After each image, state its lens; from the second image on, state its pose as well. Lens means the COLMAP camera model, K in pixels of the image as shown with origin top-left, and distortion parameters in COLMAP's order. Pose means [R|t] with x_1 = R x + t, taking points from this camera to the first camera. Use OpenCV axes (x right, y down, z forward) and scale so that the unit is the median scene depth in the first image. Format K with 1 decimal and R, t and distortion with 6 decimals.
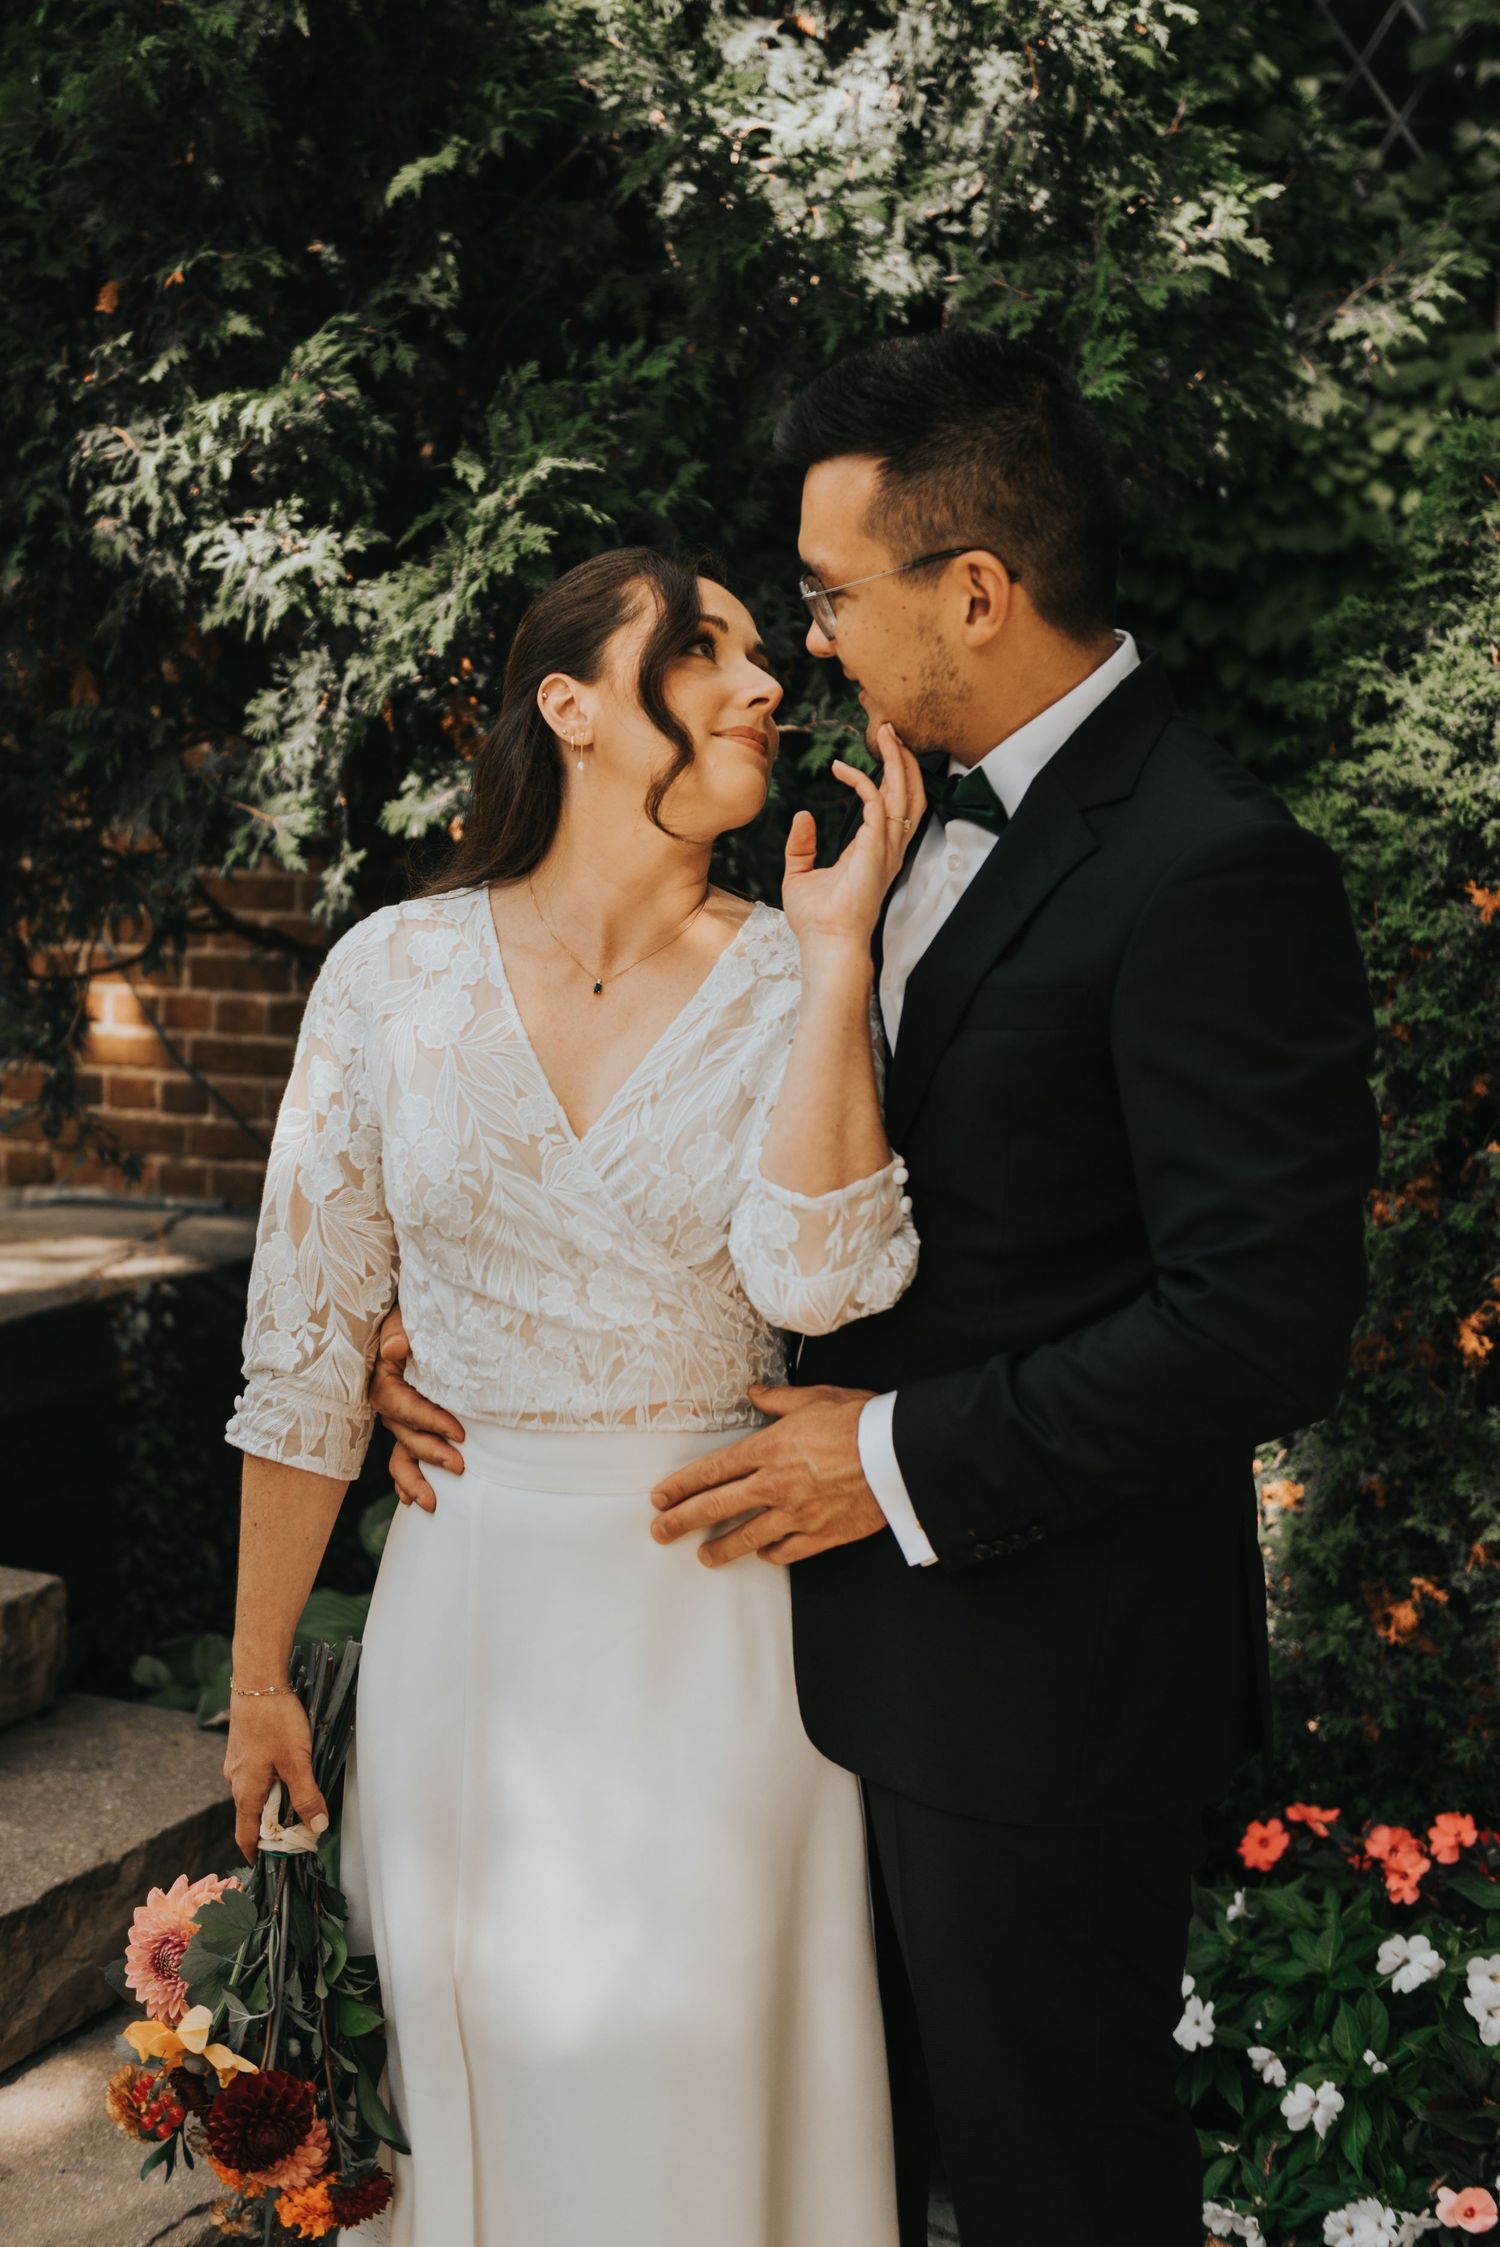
lens RADIAL K [[3311.7, 0, 751.4], [0, 3311.7, 1118.8], [0, 0, 1]] dist [0.025920, 0.000000]
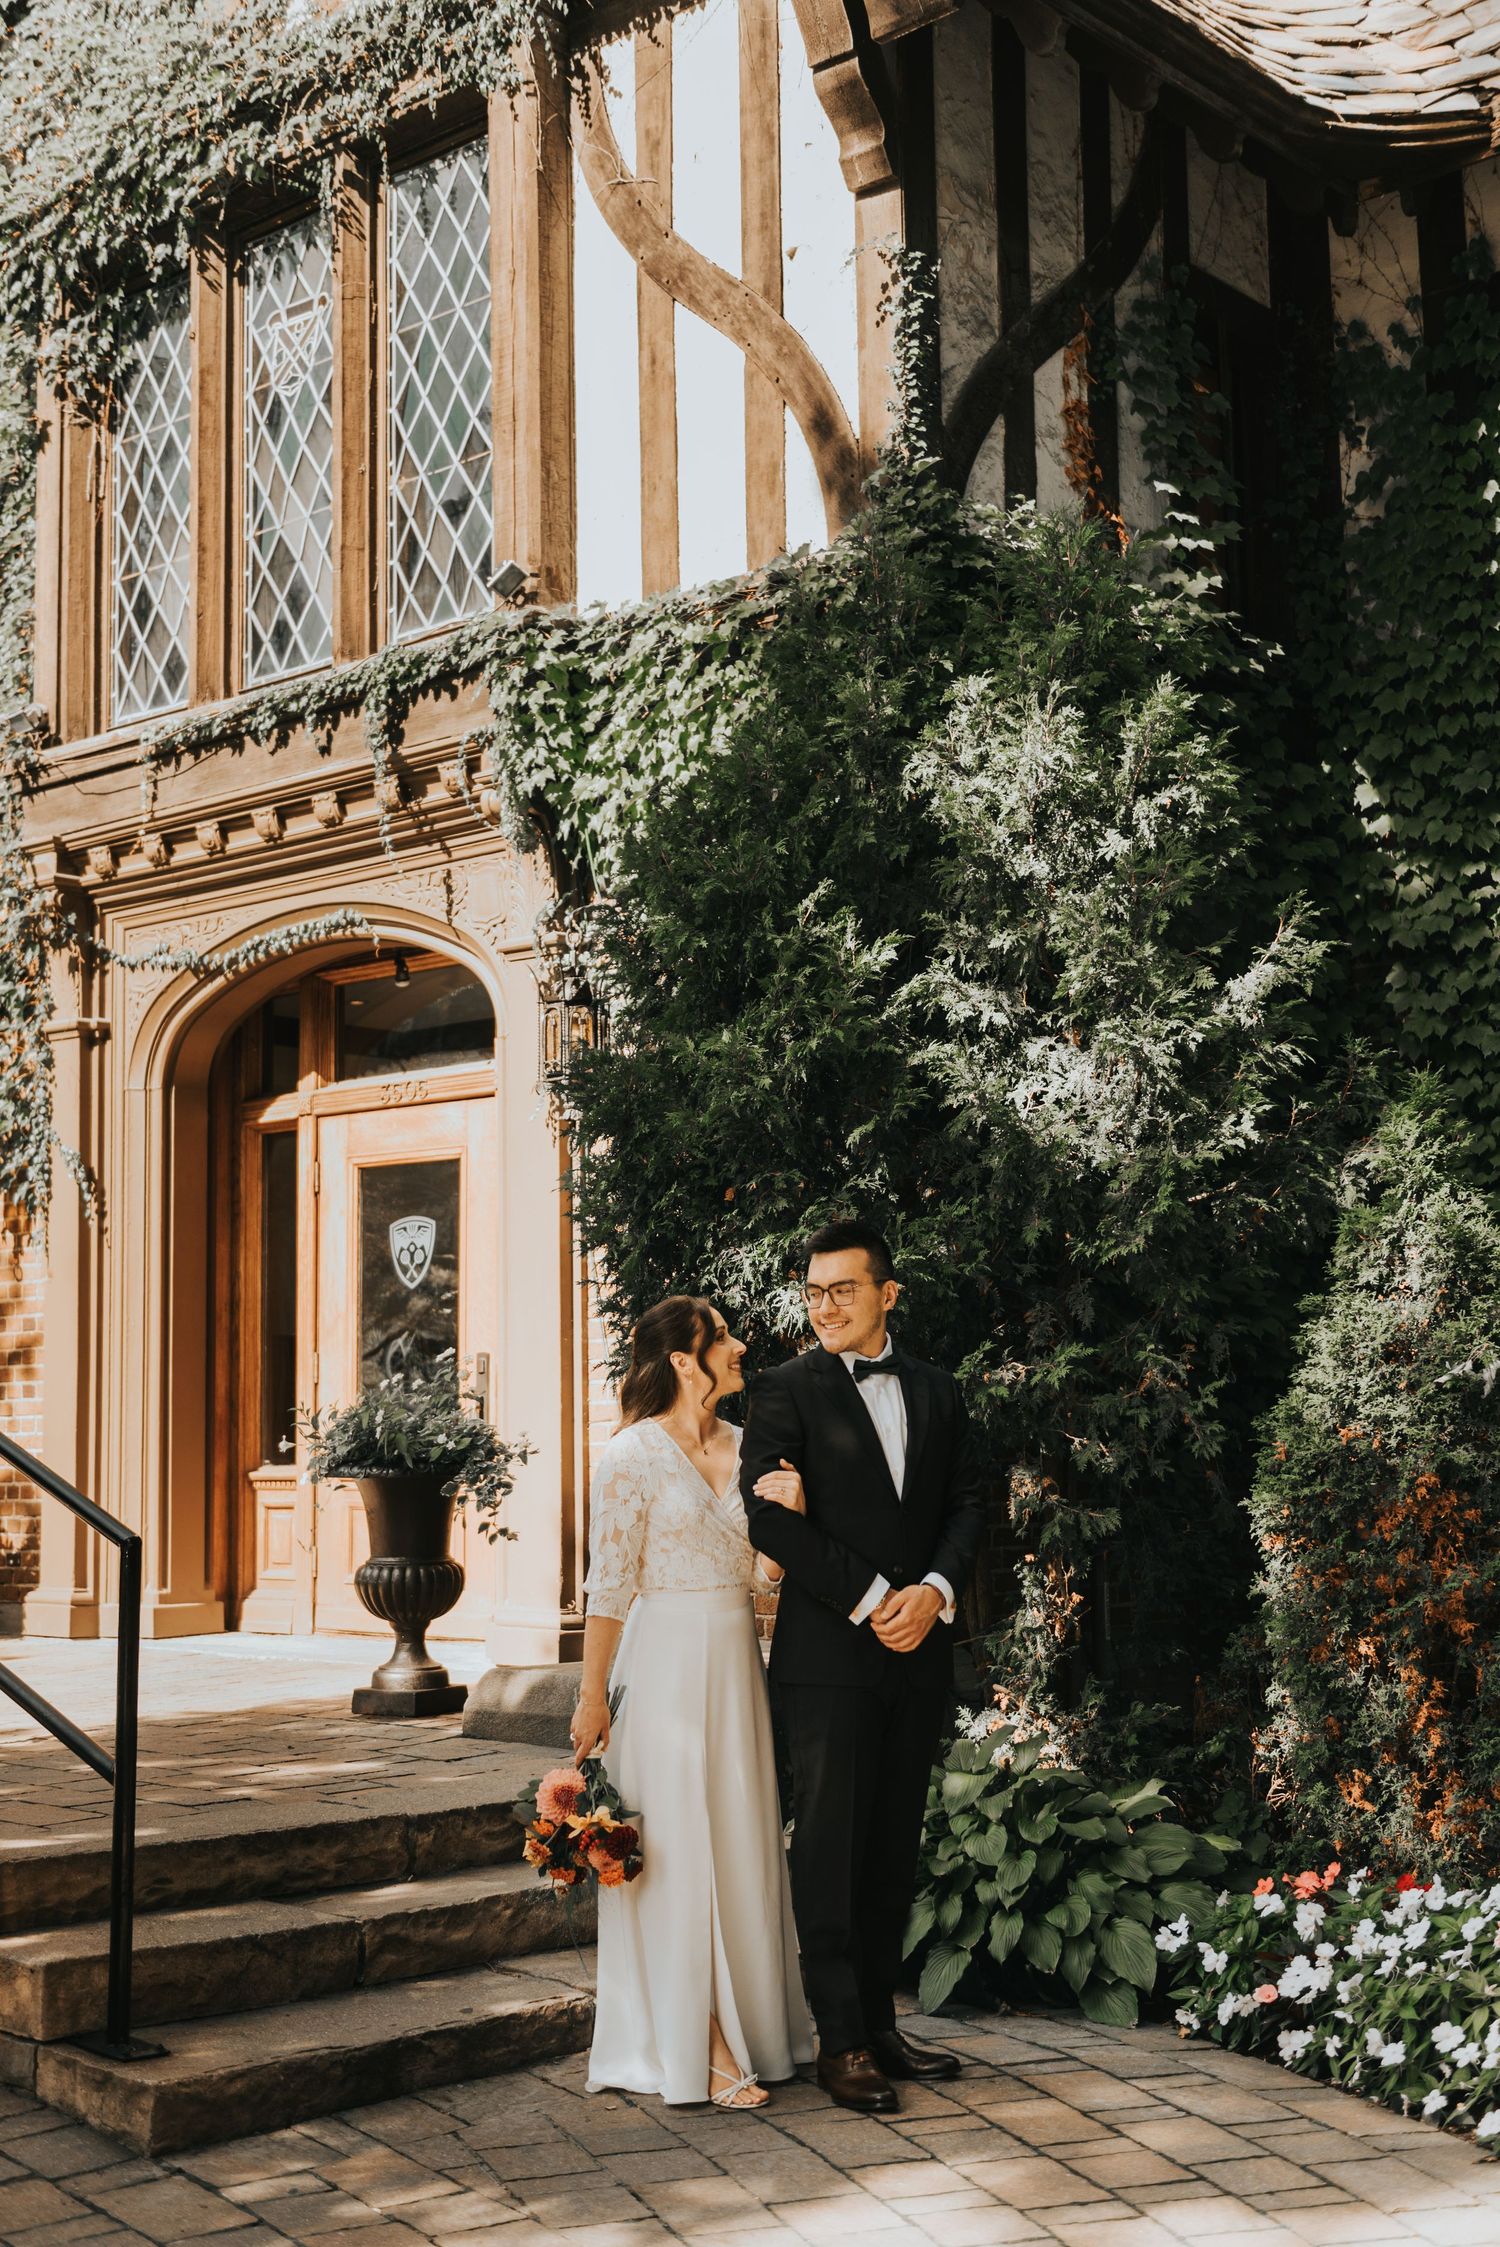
lens RADIAL K [[3311.7, 0, 748.5], [0, 3311.7, 1124.0], [0, 0, 1]] dist [0.025920, 0.000000]
pose [[0.954900, -0.060321, -0.290735, 0.487095], [0.000973, 0.979778, -0.200085, 0.165948], [0.296925, 0.190778, 0.935649, -1.157122]]
